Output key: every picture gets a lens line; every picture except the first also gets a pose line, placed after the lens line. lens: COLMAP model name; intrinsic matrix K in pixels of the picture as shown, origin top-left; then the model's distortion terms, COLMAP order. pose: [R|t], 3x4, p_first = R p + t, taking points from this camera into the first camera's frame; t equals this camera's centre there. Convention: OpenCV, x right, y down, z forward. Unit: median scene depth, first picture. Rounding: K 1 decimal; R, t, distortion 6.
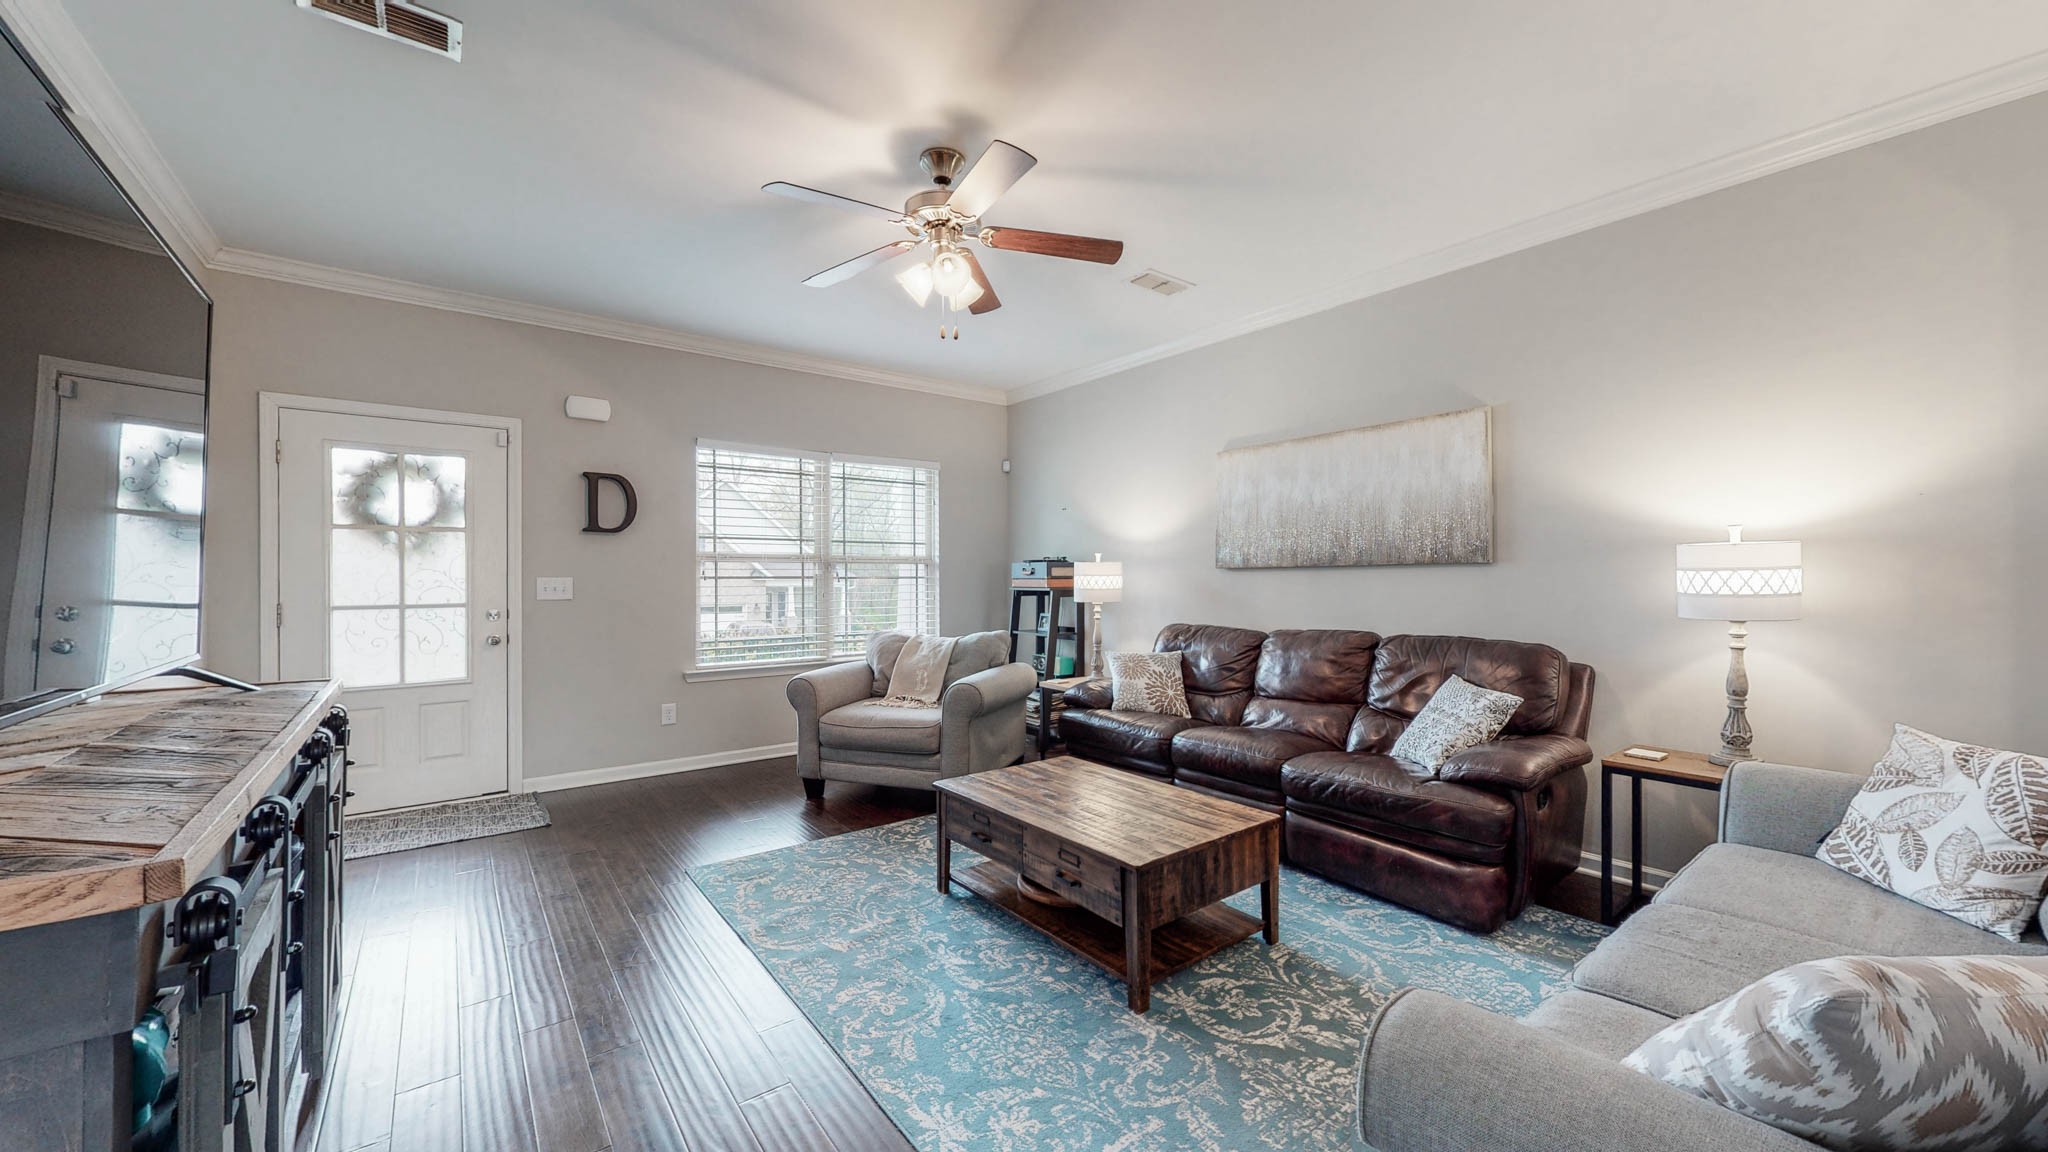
lens RADIAL K [[749.0, 0, 1014.2], [0, 749.0, 578.8], [0, 0, 1]] dist [-0.002658, -0.000088]
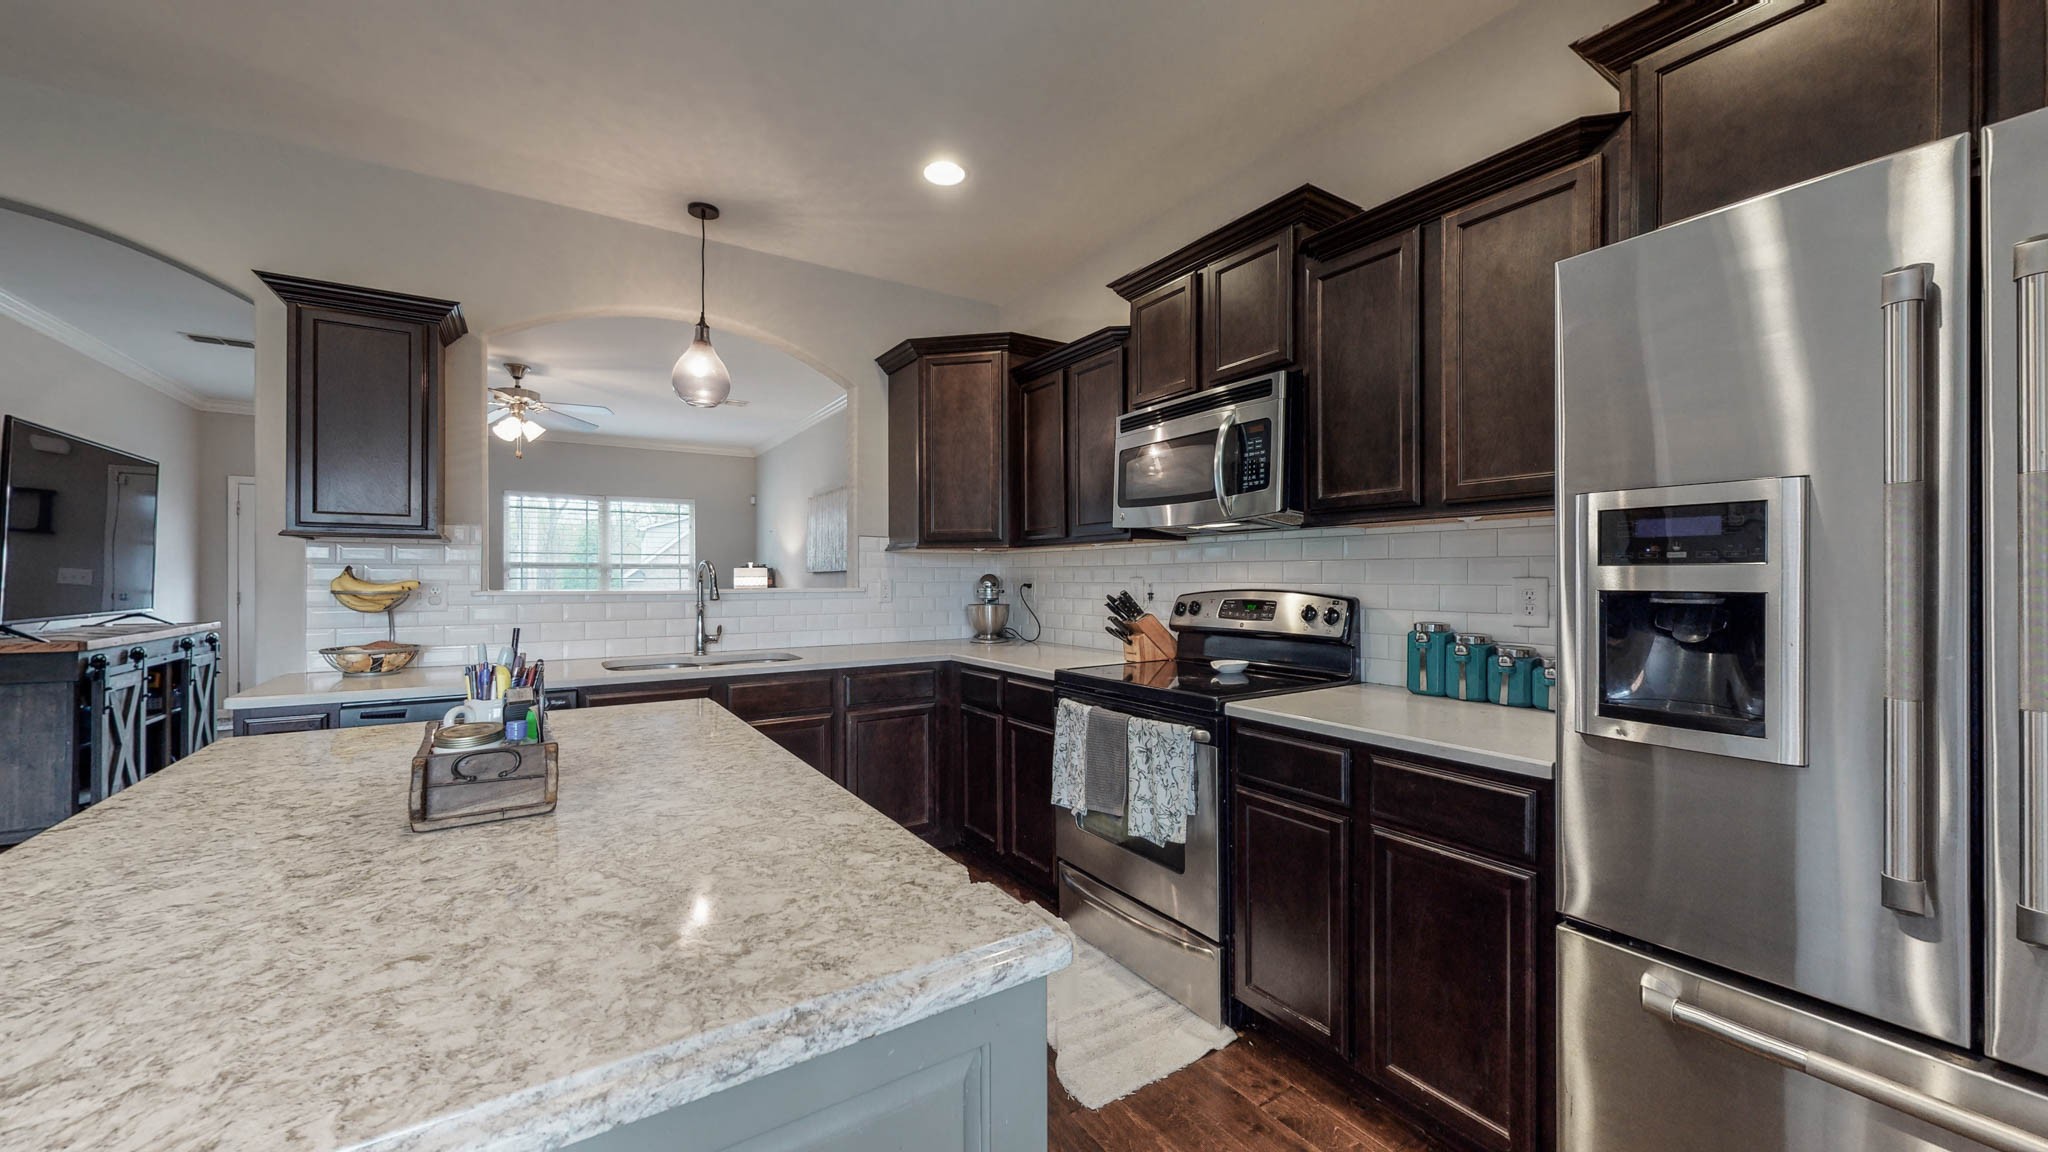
lens RADIAL K [[749.0, 0, 1023.2], [0, 749.0, 581.2], [0, 0, 1]] dist [-0.002658, -0.000088]
pose [[0.996610, 0.001352, -0.082257, 0.942411], [-0.001342, 0.999999, 0.000172, 0.003460], [0.082257, -0.000061, 0.996611, -0.573003]]
